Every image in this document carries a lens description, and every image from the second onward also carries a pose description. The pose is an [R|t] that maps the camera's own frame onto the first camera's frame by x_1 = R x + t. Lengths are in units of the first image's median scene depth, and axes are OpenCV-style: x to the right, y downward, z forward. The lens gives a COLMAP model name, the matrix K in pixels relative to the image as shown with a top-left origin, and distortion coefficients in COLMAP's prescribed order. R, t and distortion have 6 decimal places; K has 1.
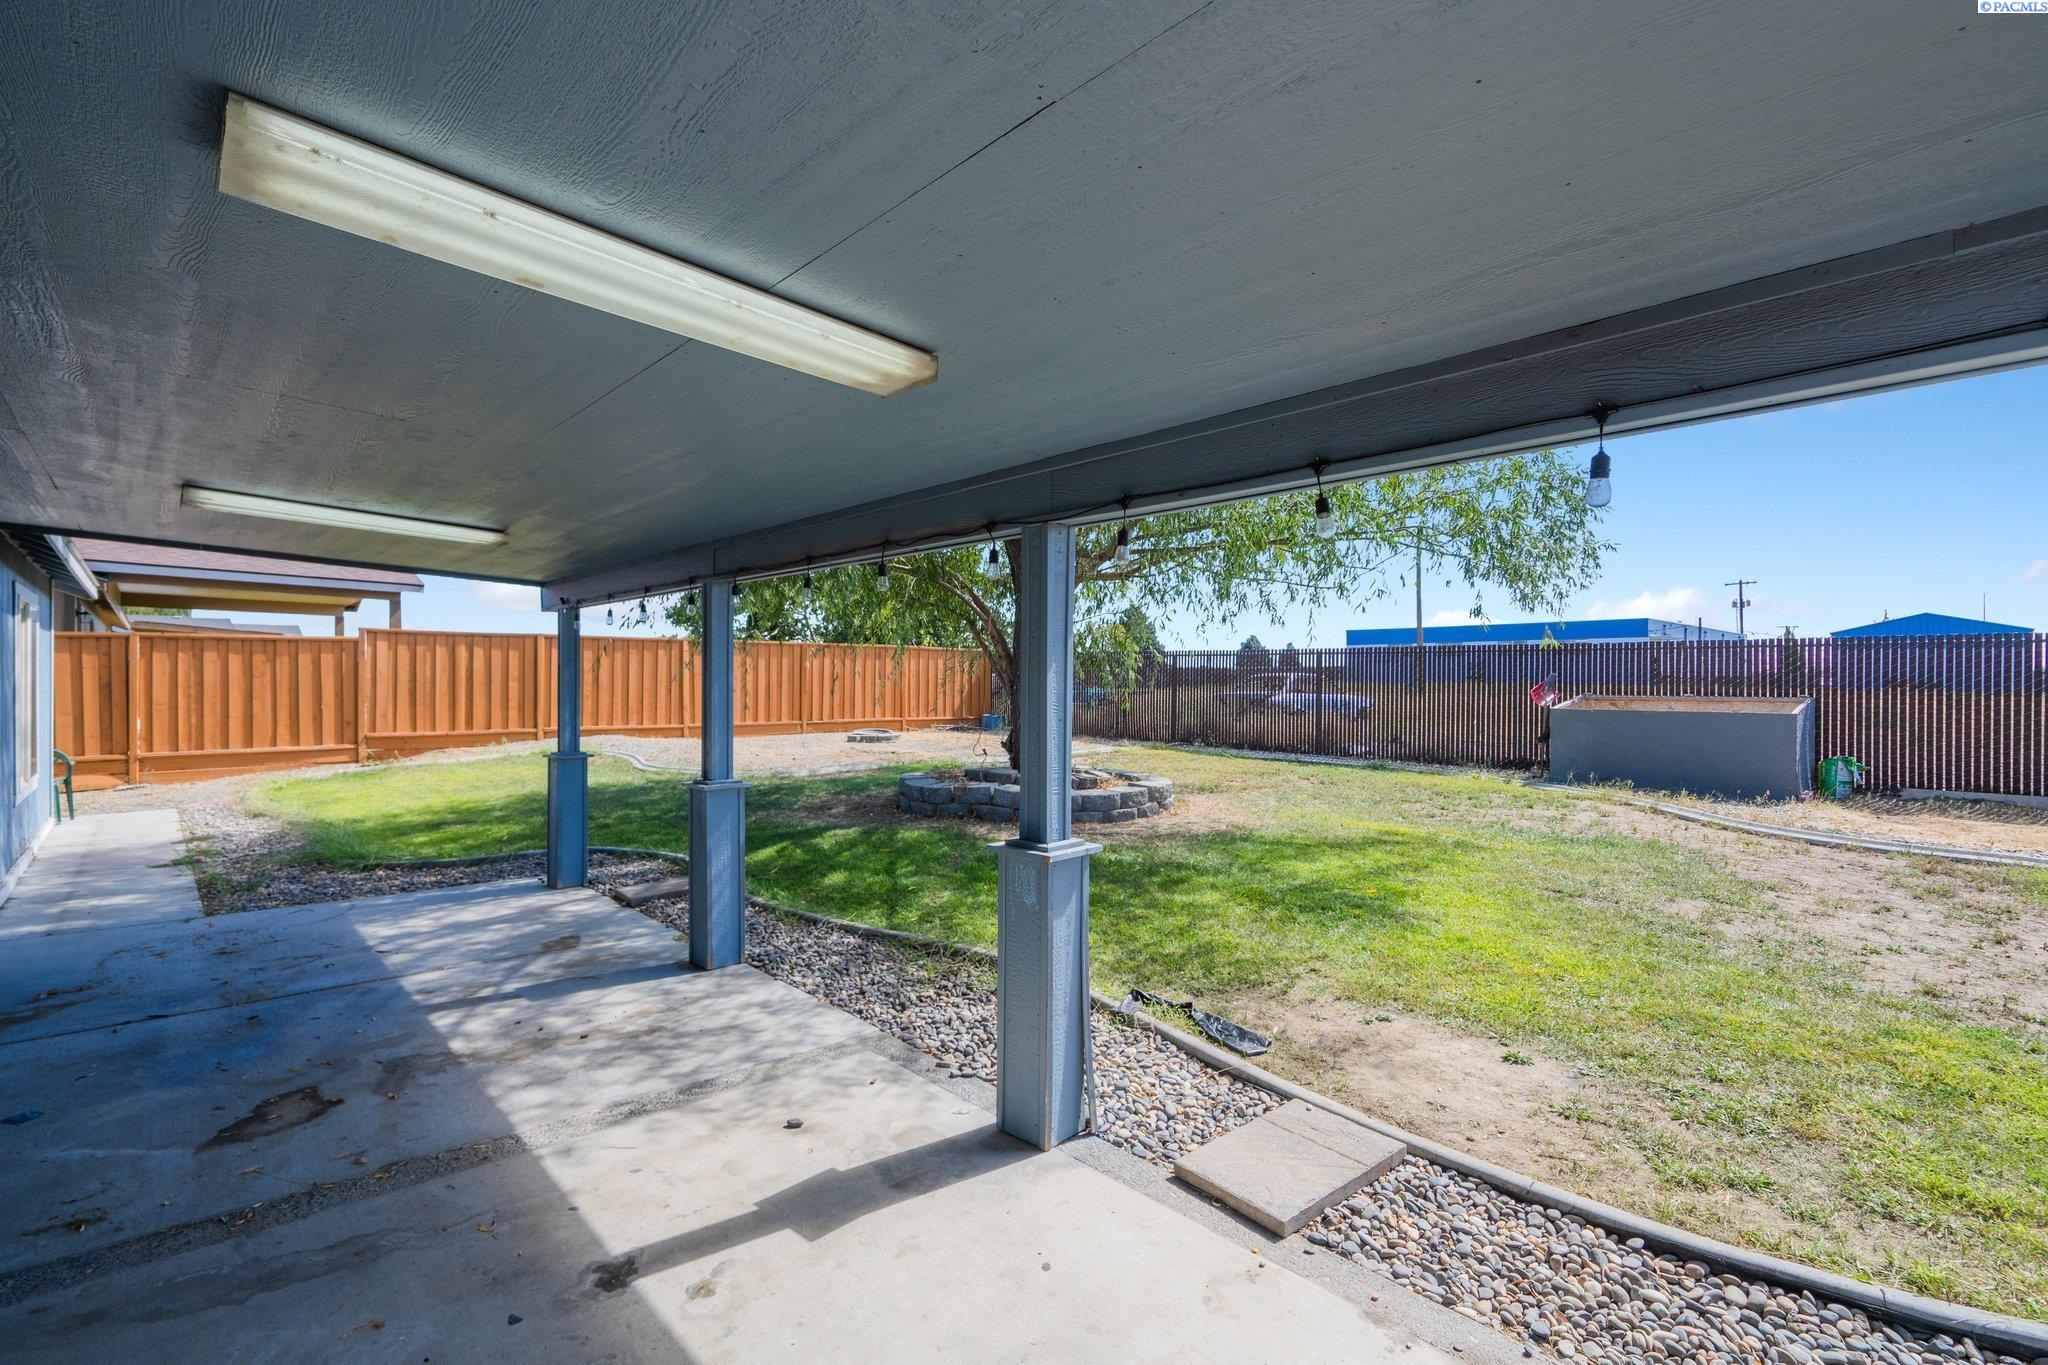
lens RADIAL K [[972.7, 0, 1029.5], [0, 972.7, 680.4], [0, 0, 1]] dist [-0.000359, 0.001888]
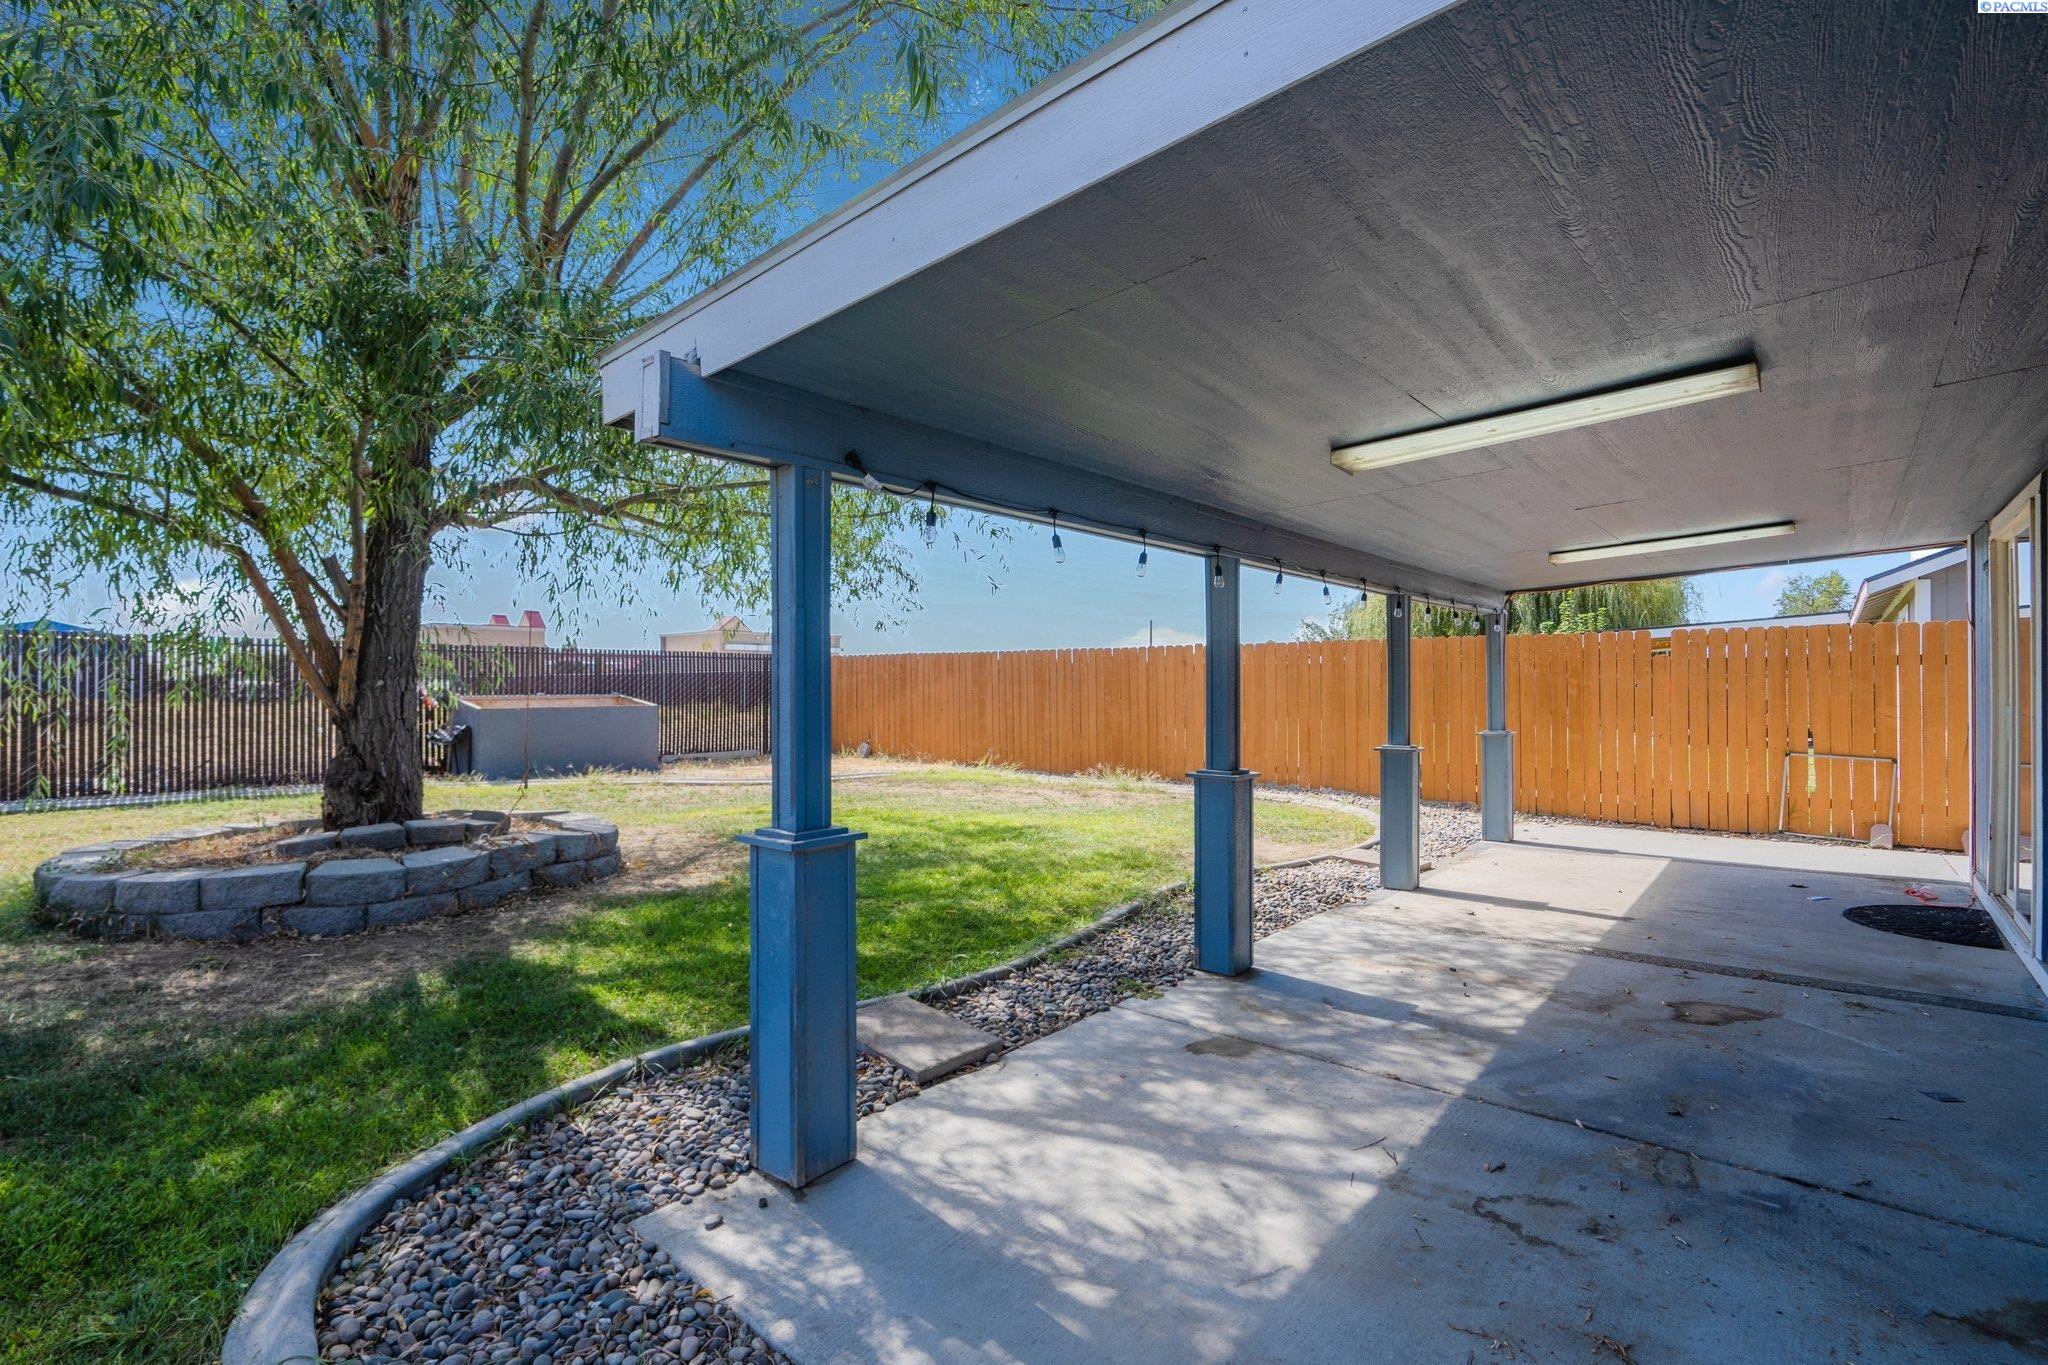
lens RADIAL K [[972.7, 0, 1012.0], [0, 972.7, 684.0], [0, 0, 1]] dist [-0.000359, 0.001888]
pose [[-0.143537, 0.003446, 0.989639, -1.125325], [0.007624, 0.999968, -0.002376, 0.022017], [-0.989616, 0.007204, -0.143558, 1.240705]]
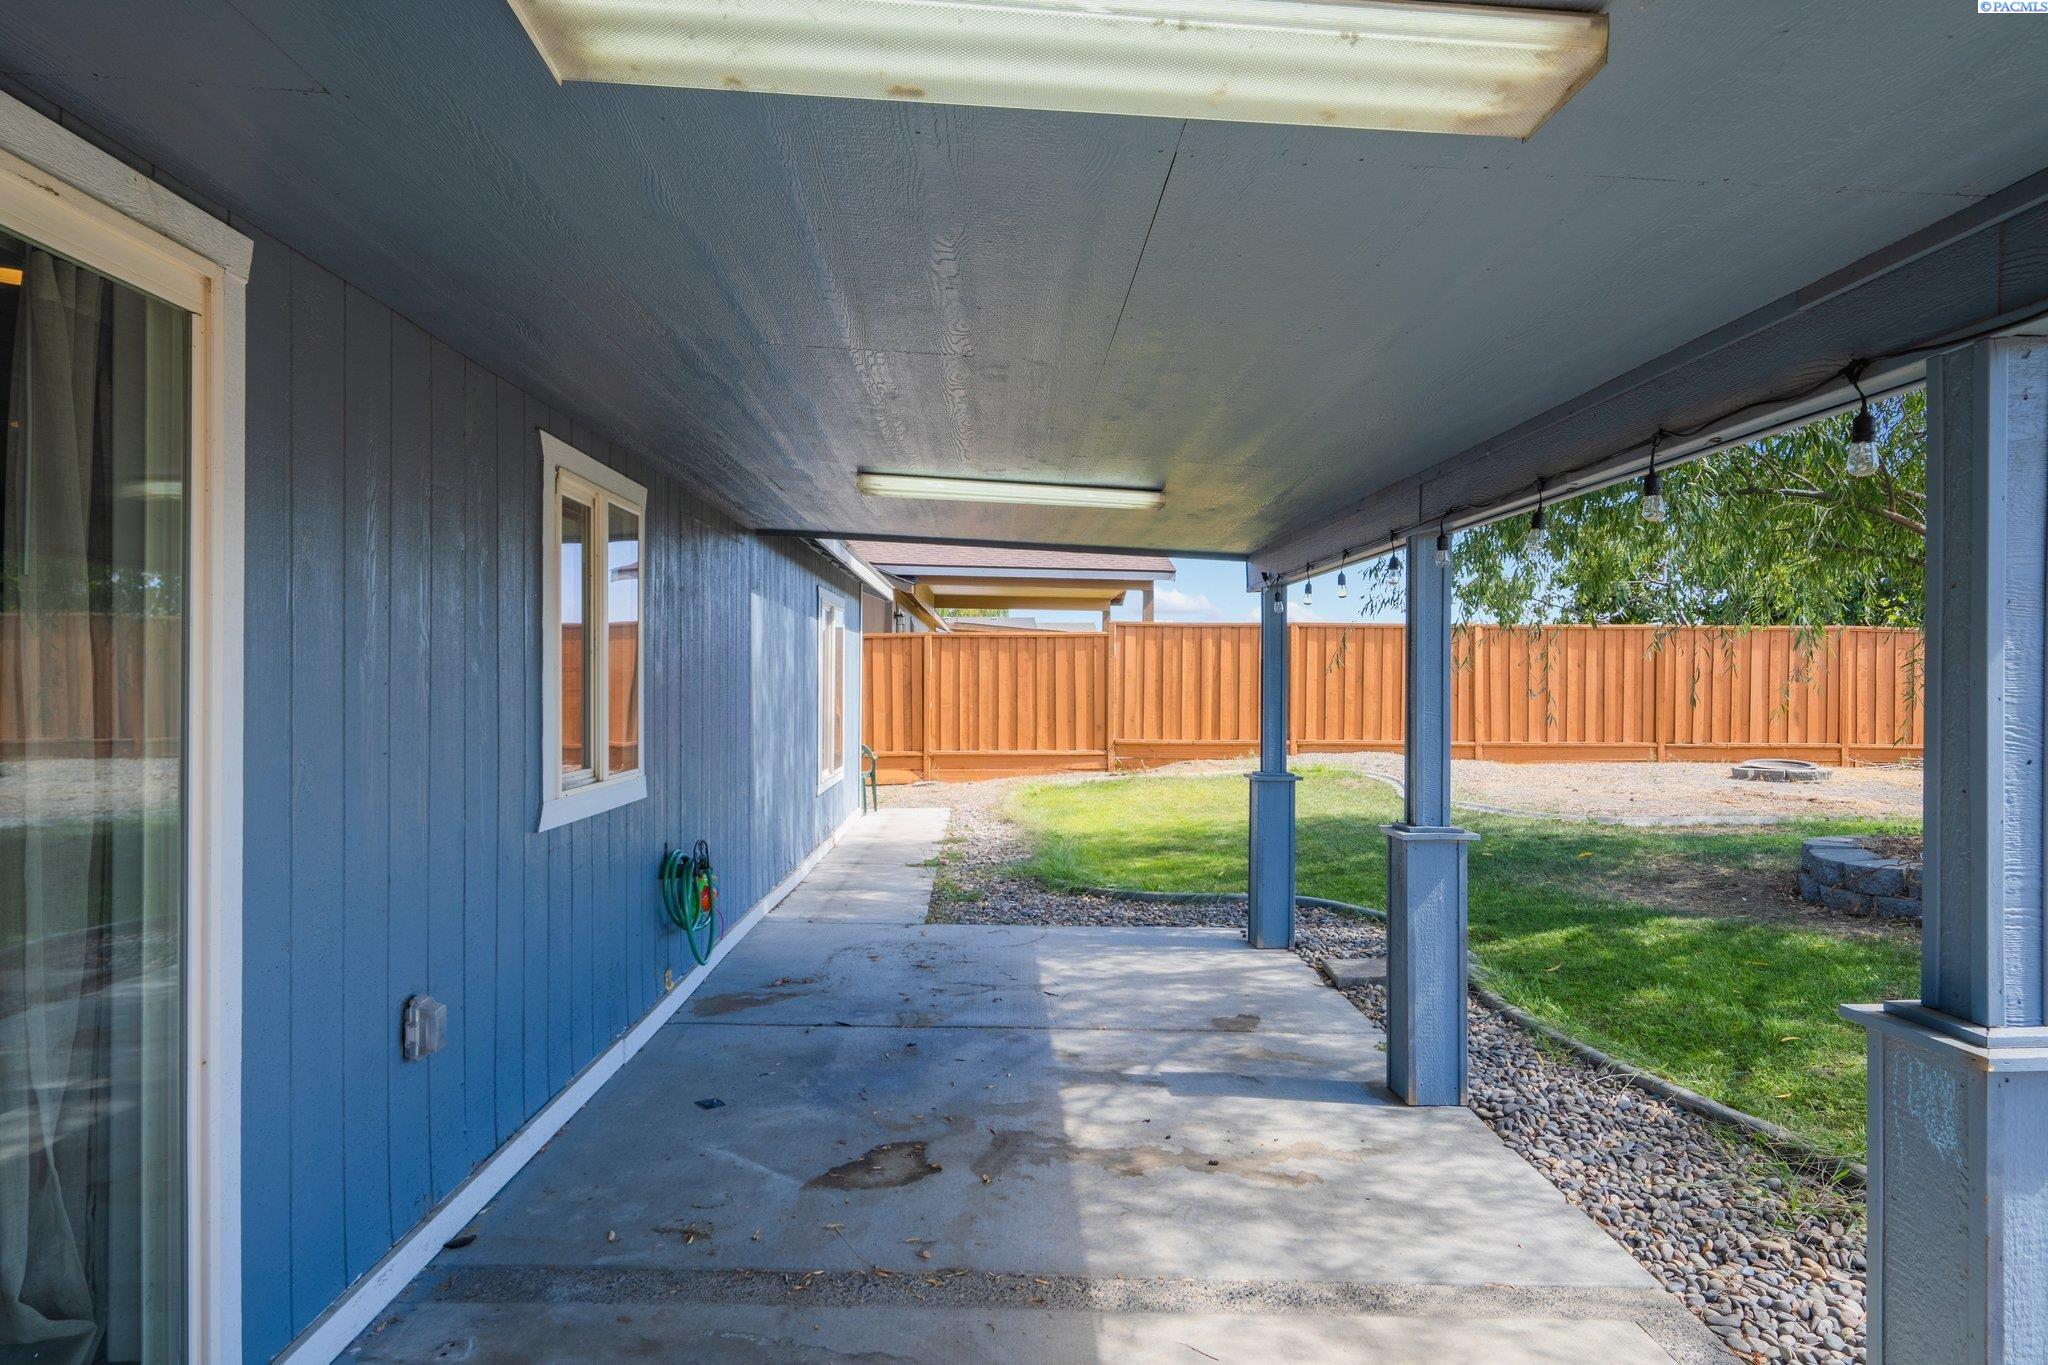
lens RADIAL K [[1265.8, 0, 968.4], [0, 1265.8, 672.8], [0, 0, 1]] dist [0.007472, 0.002201]
pose [[0.731077, -0.001223, -0.682293, 0.043828], [-0.003873, 0.999975, -0.005943, 0.002211], [0.682284, 0.006988, 0.731054, 0.127529]]
